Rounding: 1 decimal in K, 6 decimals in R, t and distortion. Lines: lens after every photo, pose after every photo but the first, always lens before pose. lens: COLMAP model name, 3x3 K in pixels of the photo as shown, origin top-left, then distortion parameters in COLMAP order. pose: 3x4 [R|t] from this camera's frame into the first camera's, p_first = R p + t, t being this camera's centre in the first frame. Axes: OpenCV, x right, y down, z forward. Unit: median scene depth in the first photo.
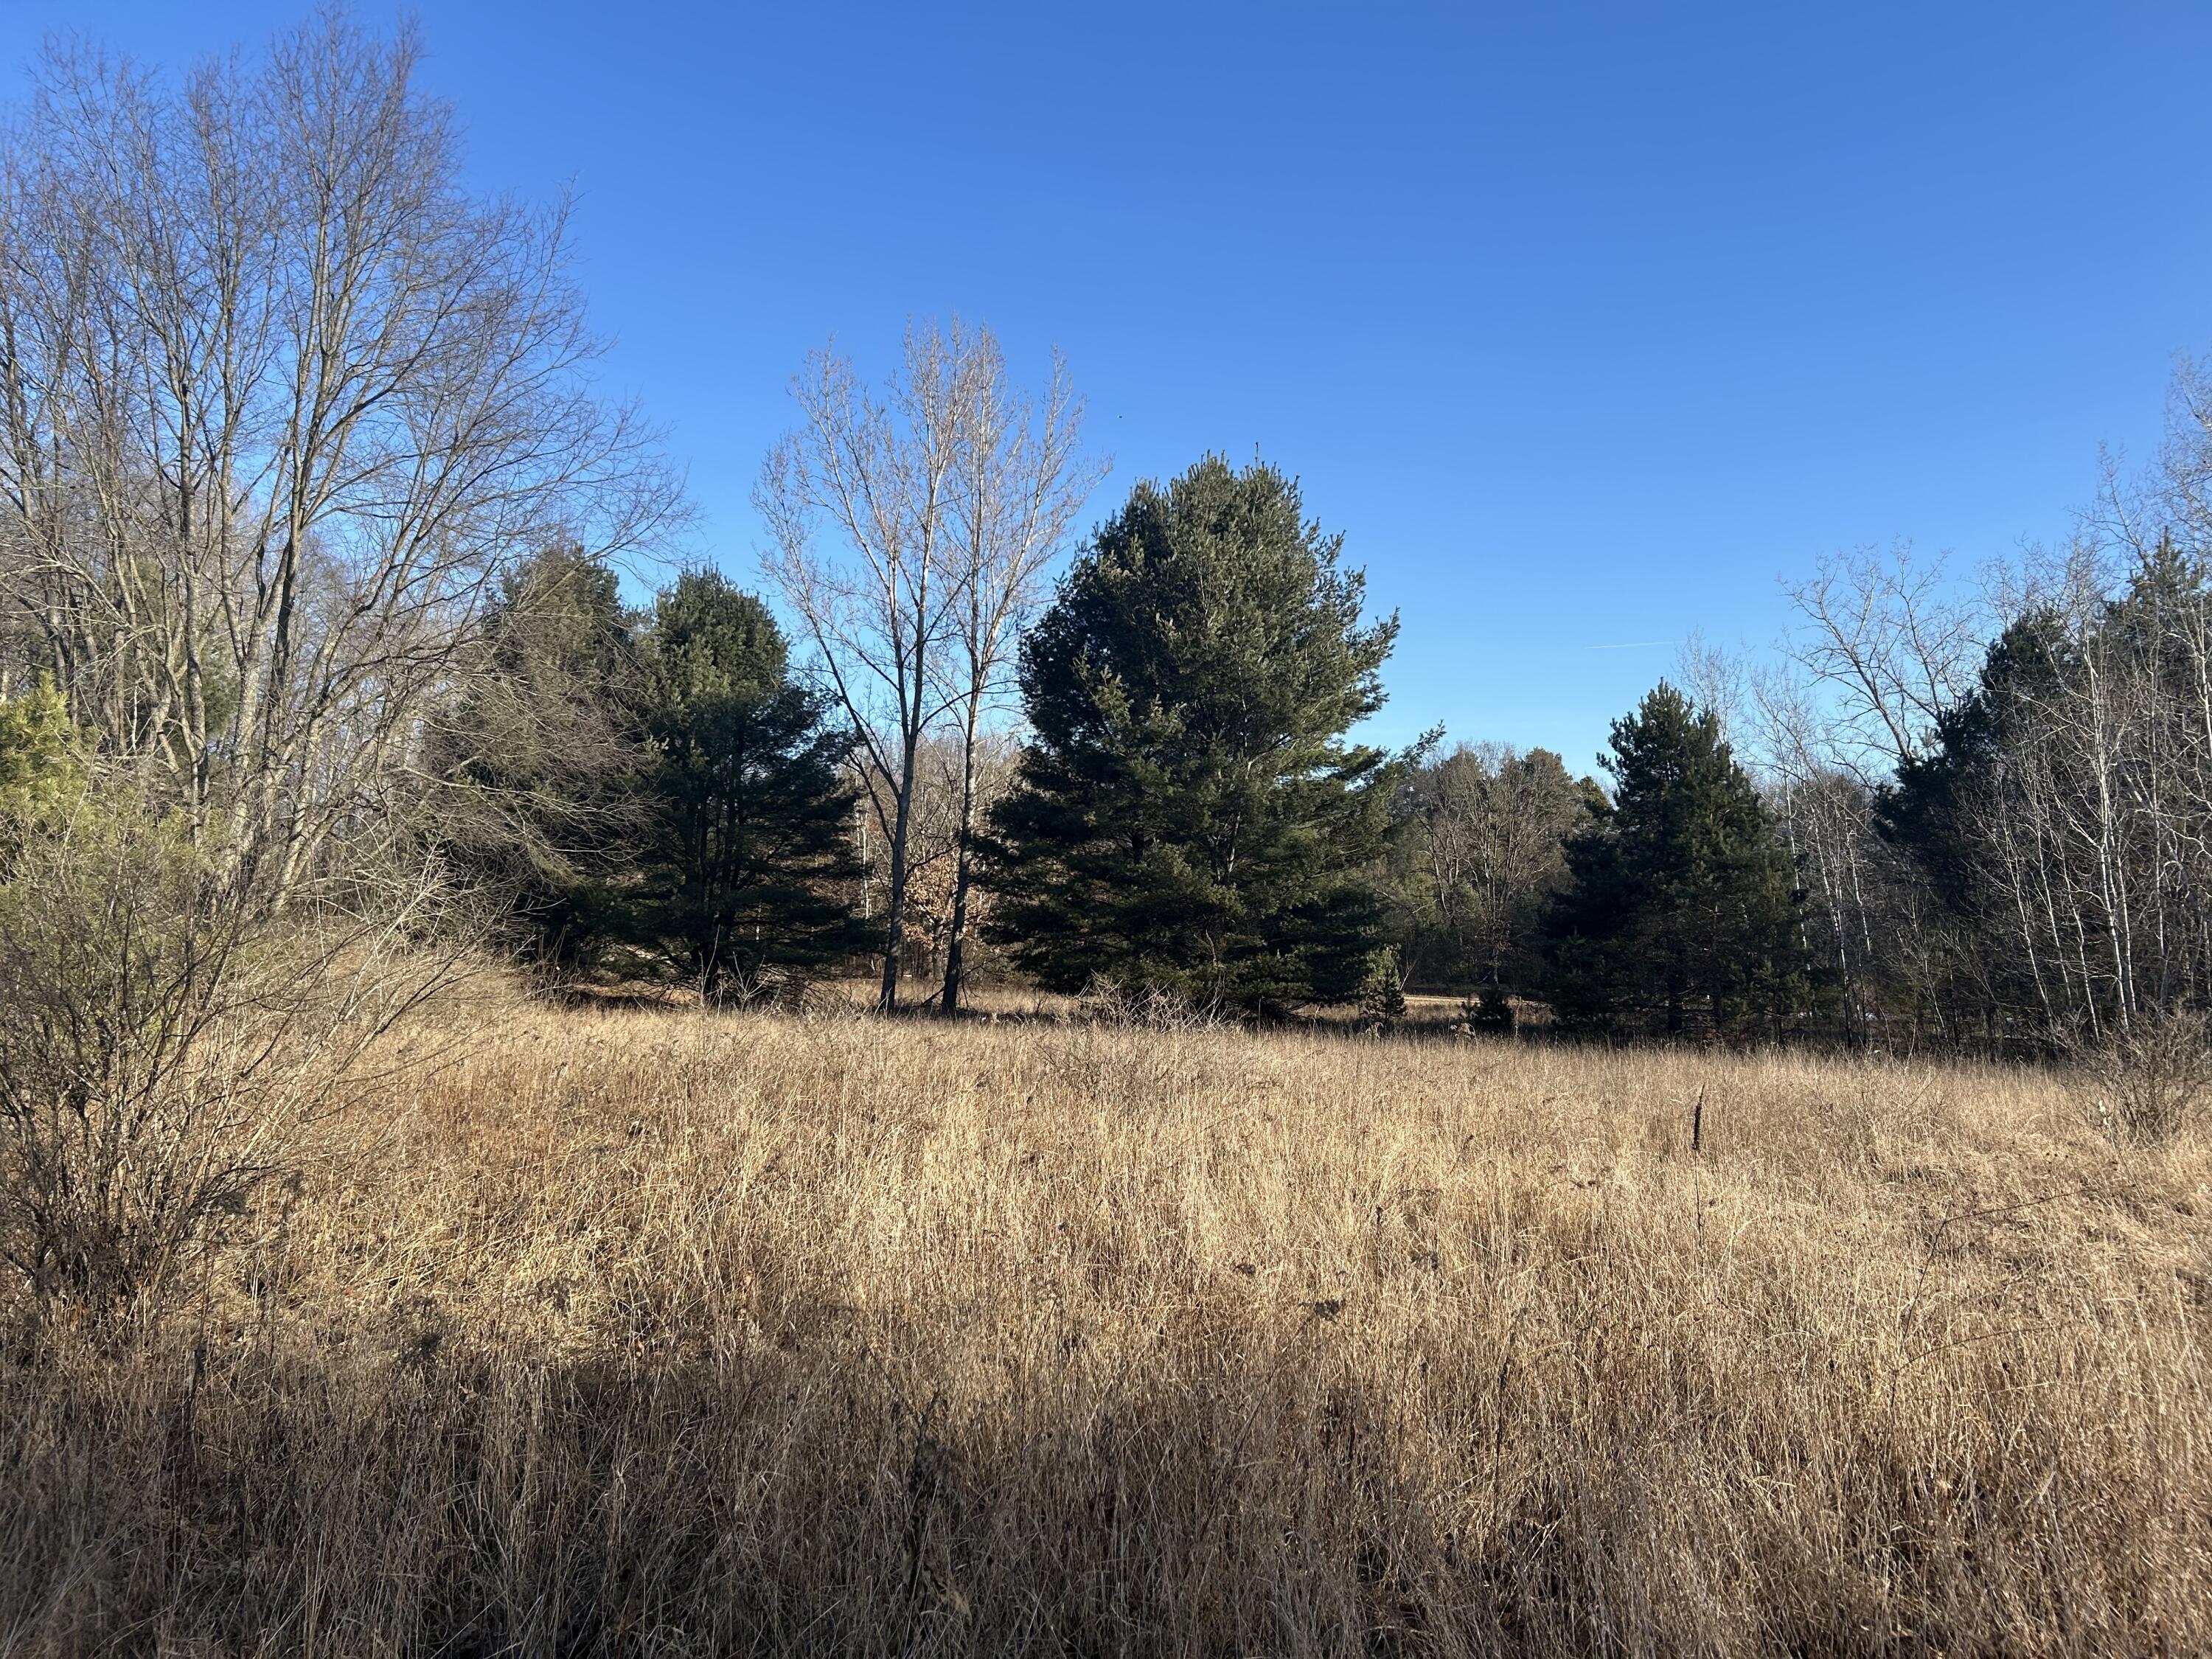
lens RADIAL K [[1716.3, 0, 1106.0], [0, 1716.3, 829.5], [0, 0, 1]] dist [0.092568, -0.049433]
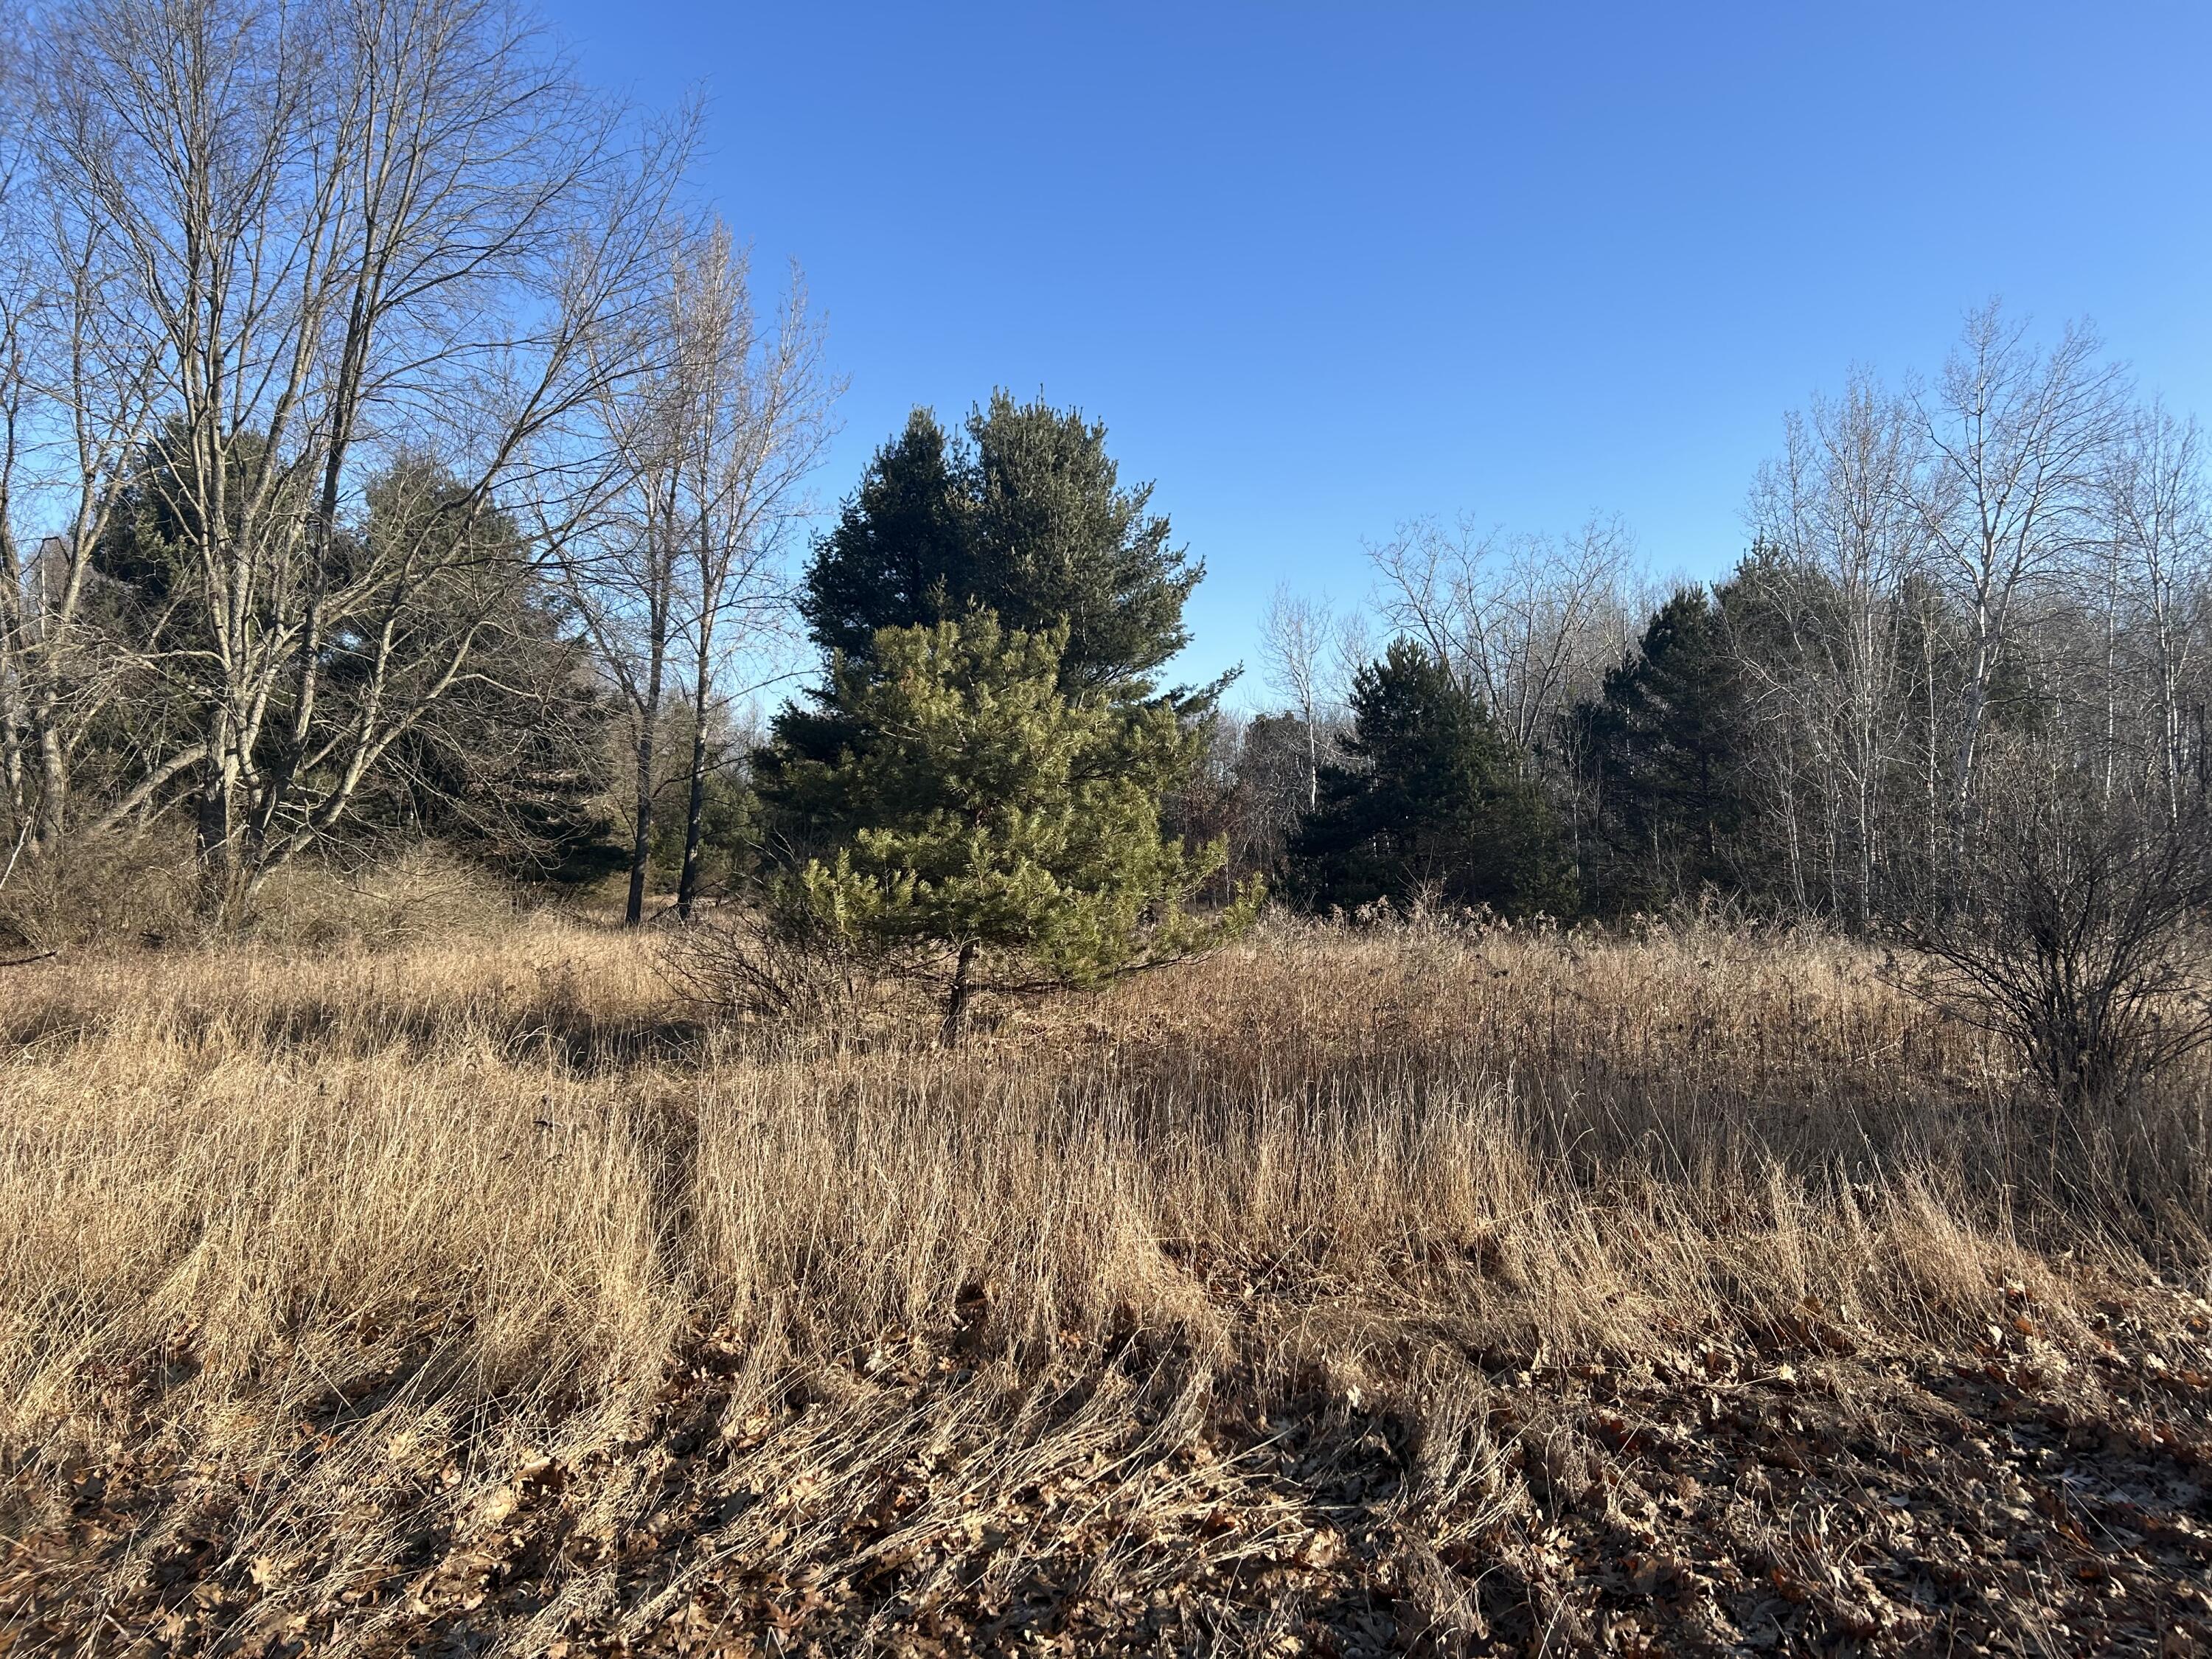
lens RADIAL K [[1716.3, 0, 1106.0], [0, 1716.3, 829.5], [0, 0, 1]] dist [0.092568, -0.049433]
pose [[0.932673, 0.005542, 0.360681, -0.258563], [-0.024272, 0.998580, 0.047422, -0.005037], [-0.359906, -0.052983, 0.931483, -0.003173]]
